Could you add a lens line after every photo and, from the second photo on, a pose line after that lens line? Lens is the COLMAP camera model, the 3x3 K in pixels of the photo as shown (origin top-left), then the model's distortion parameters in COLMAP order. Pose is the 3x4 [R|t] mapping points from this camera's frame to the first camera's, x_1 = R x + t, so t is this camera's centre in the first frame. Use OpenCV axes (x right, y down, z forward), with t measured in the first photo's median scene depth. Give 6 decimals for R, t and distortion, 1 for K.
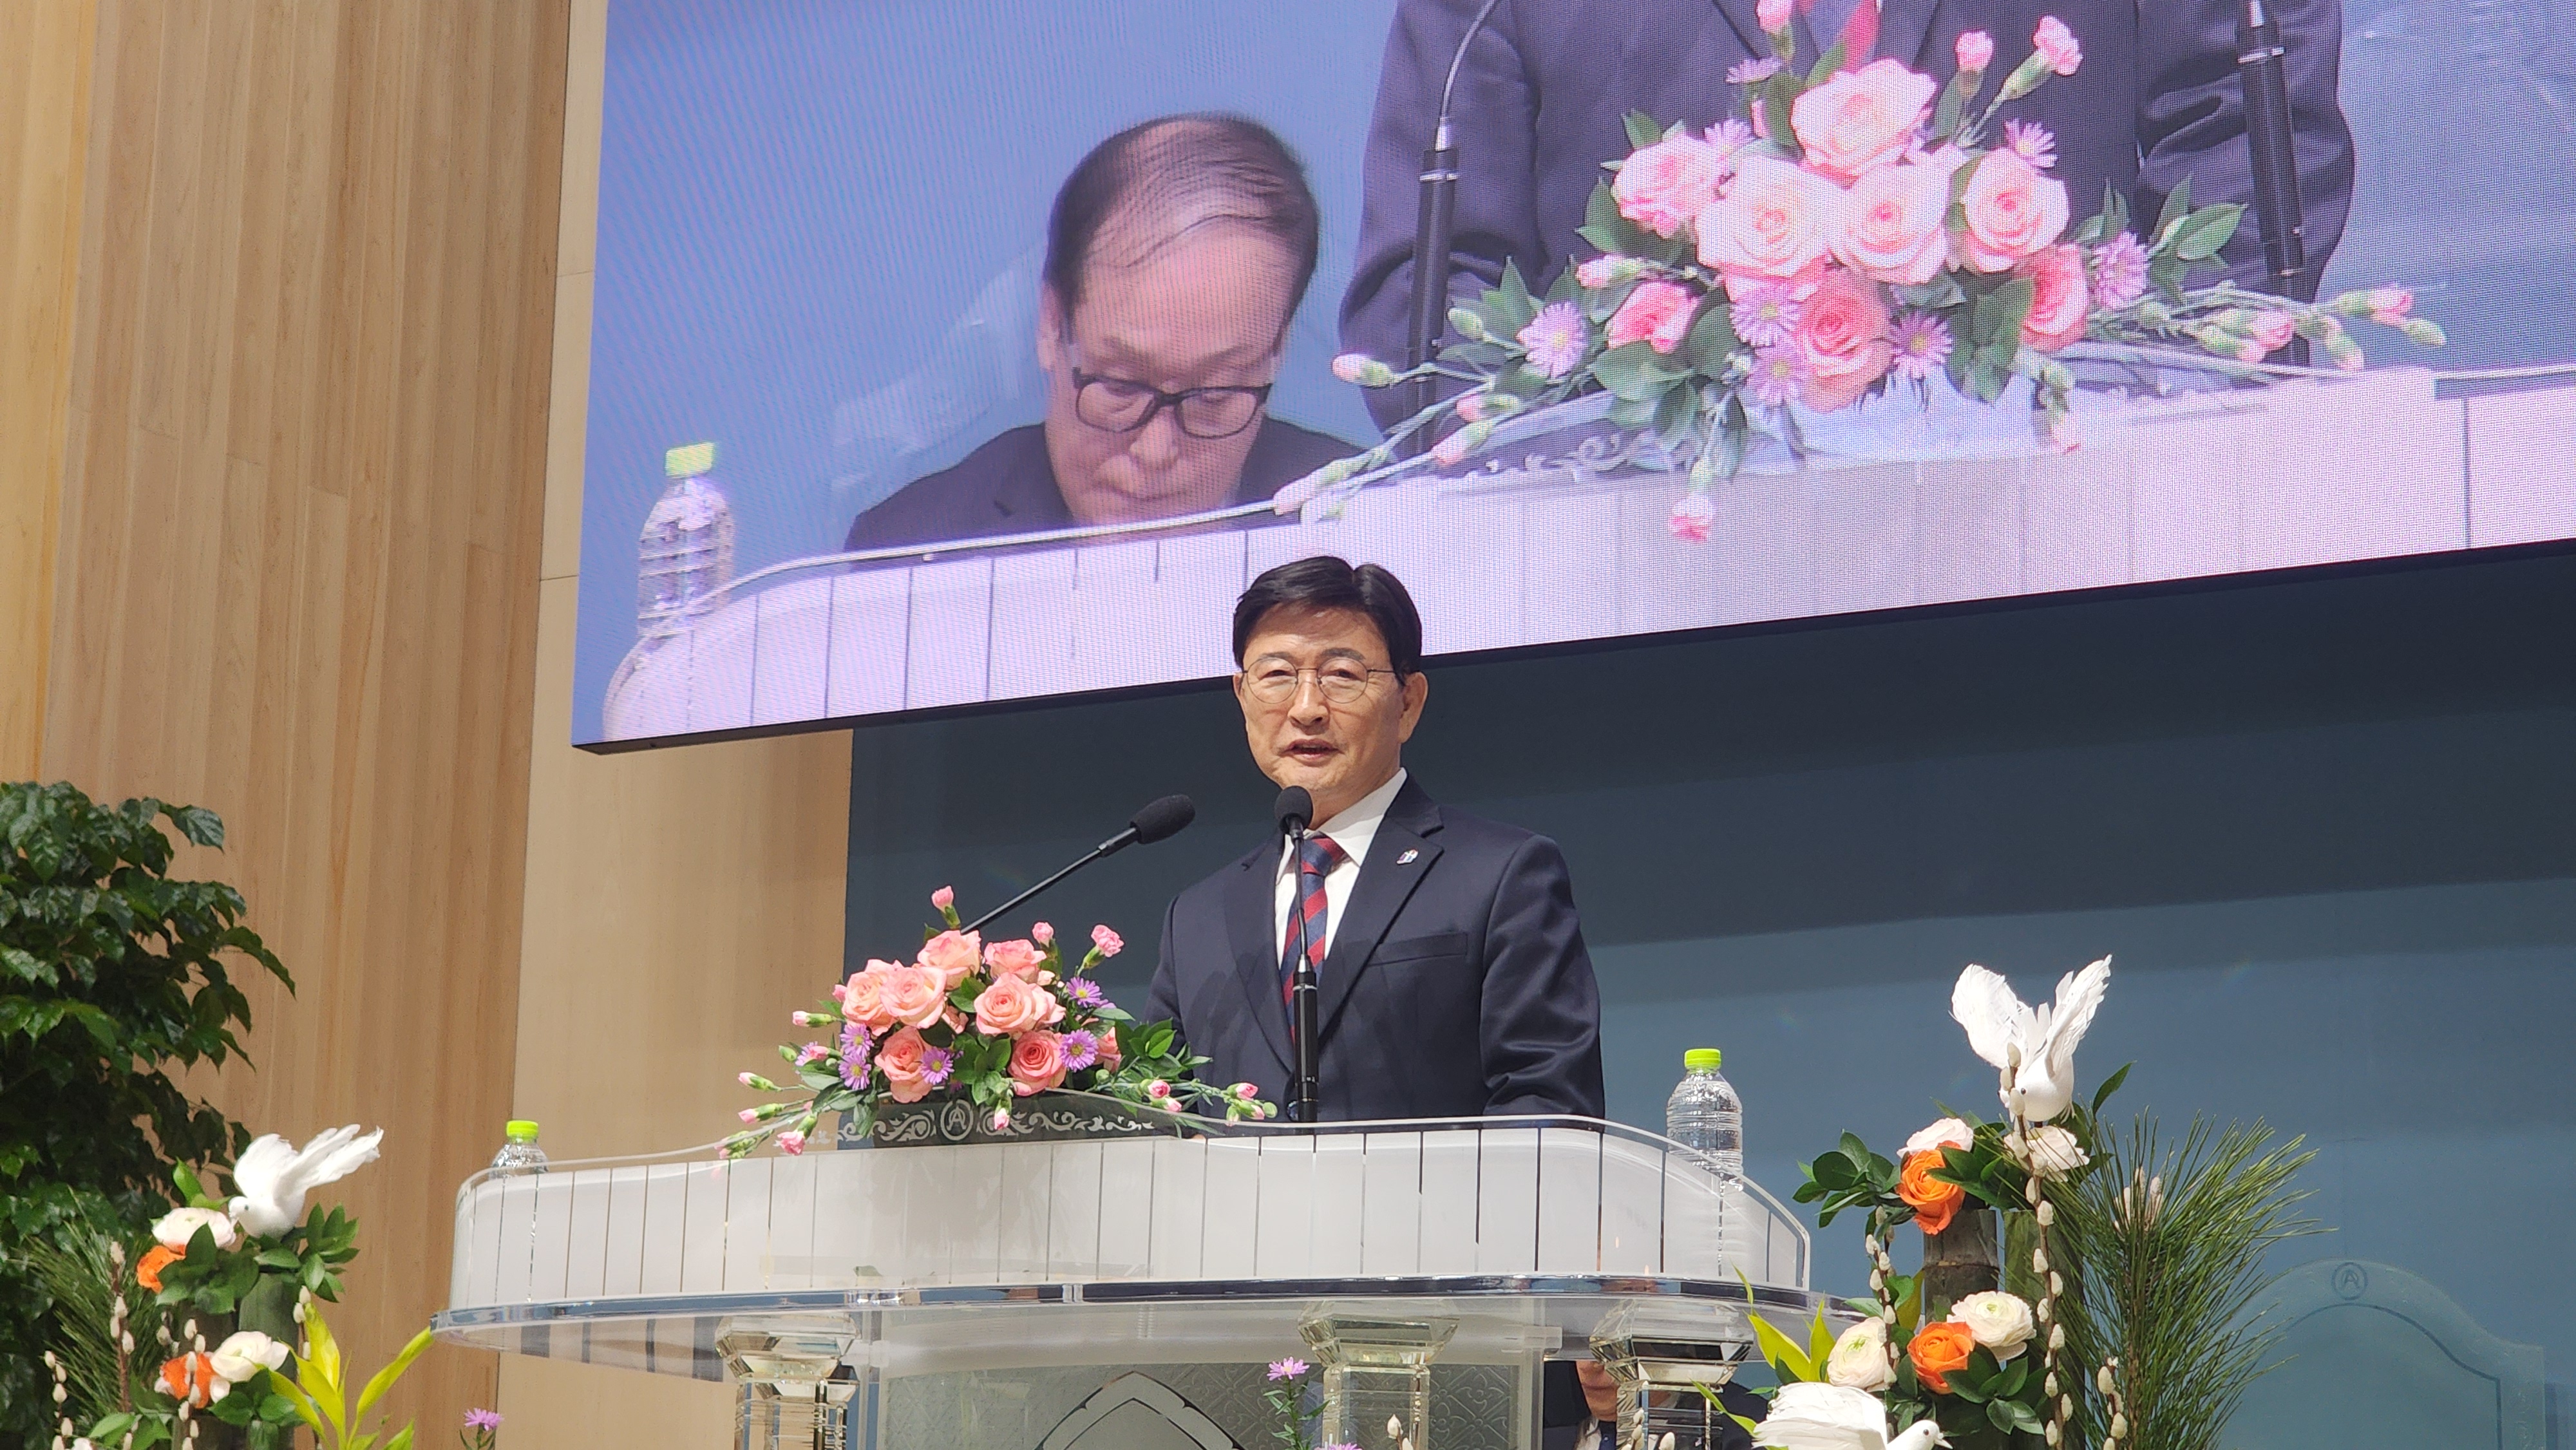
lens RADIAL K [[5066.7, 0, 1232.4], [0, 5066.7, 831.3], [0, 0, 1]] dist [-0.035535, 1.730060]
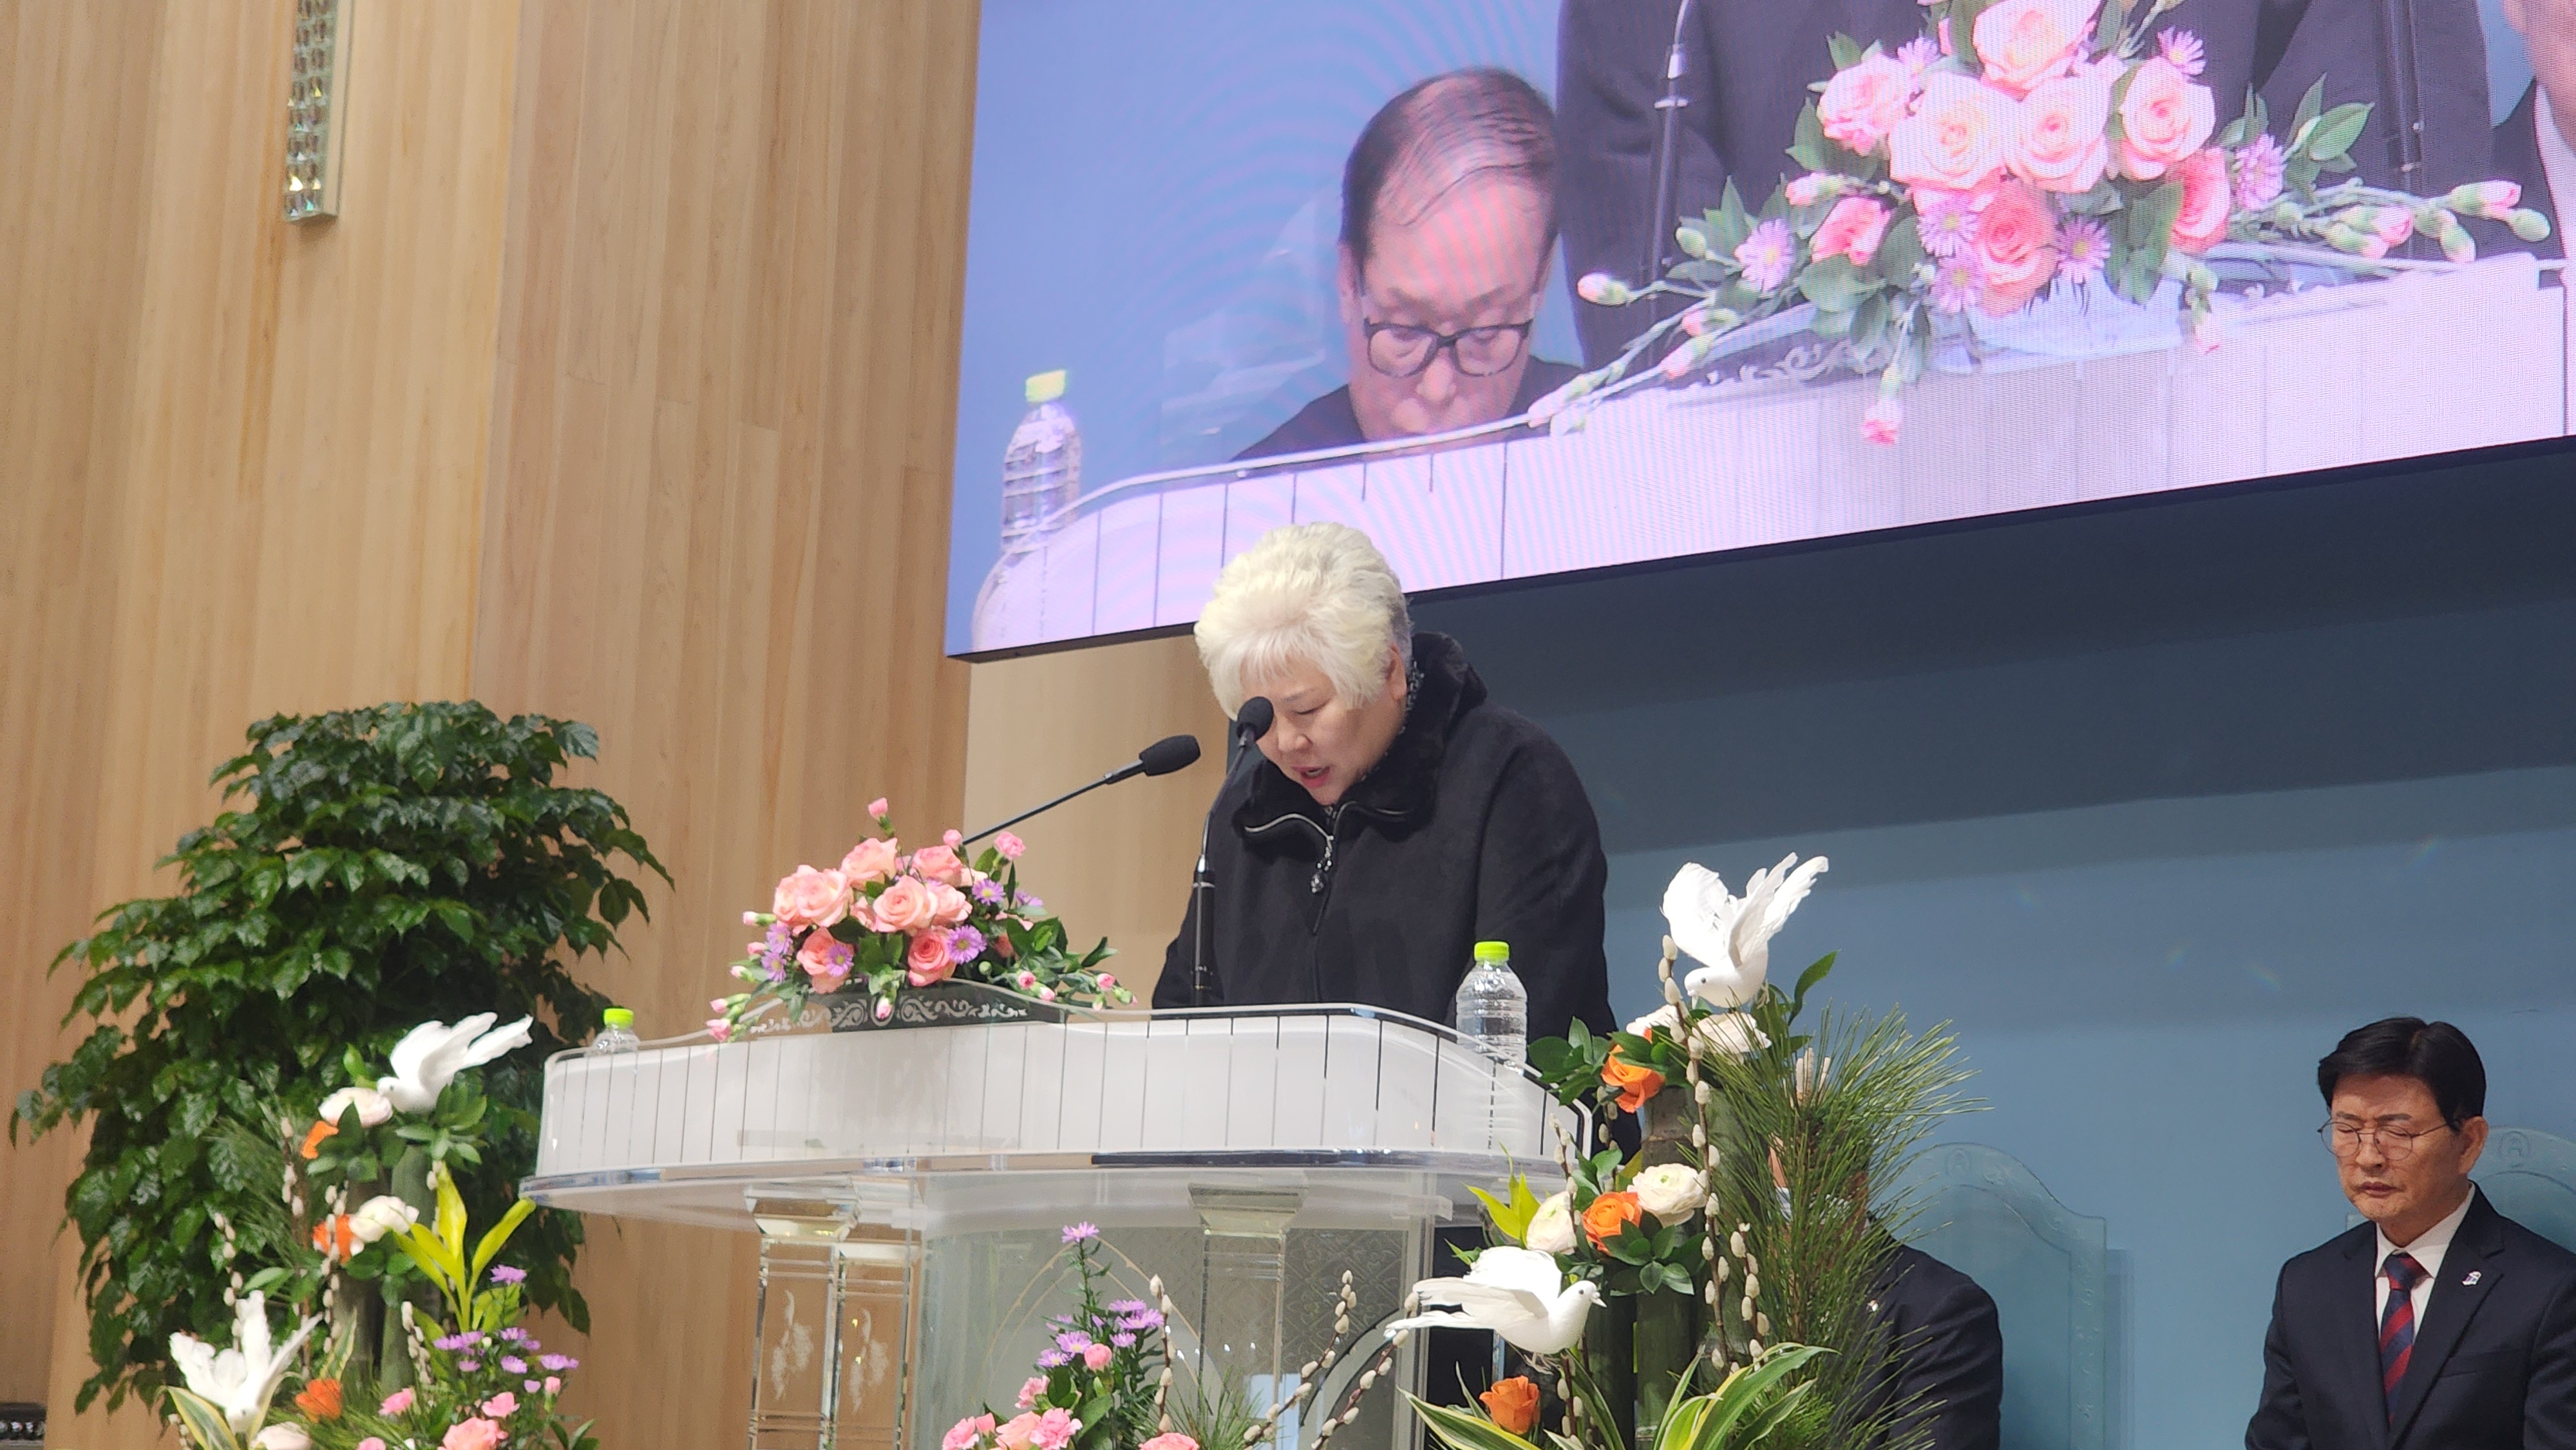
lens RADIAL K [[5065.2, 0, 1287.8], [0, 5065.2, 731.0], [0, 0, 1]] dist [0.026651, 1.684191]
pose [[0.978577, -0.016846, -0.205191, 0.188850], [0.018263, 0.999821, 0.005016, -0.005777], [0.205069, -0.008656, 0.978709, -0.052733]]
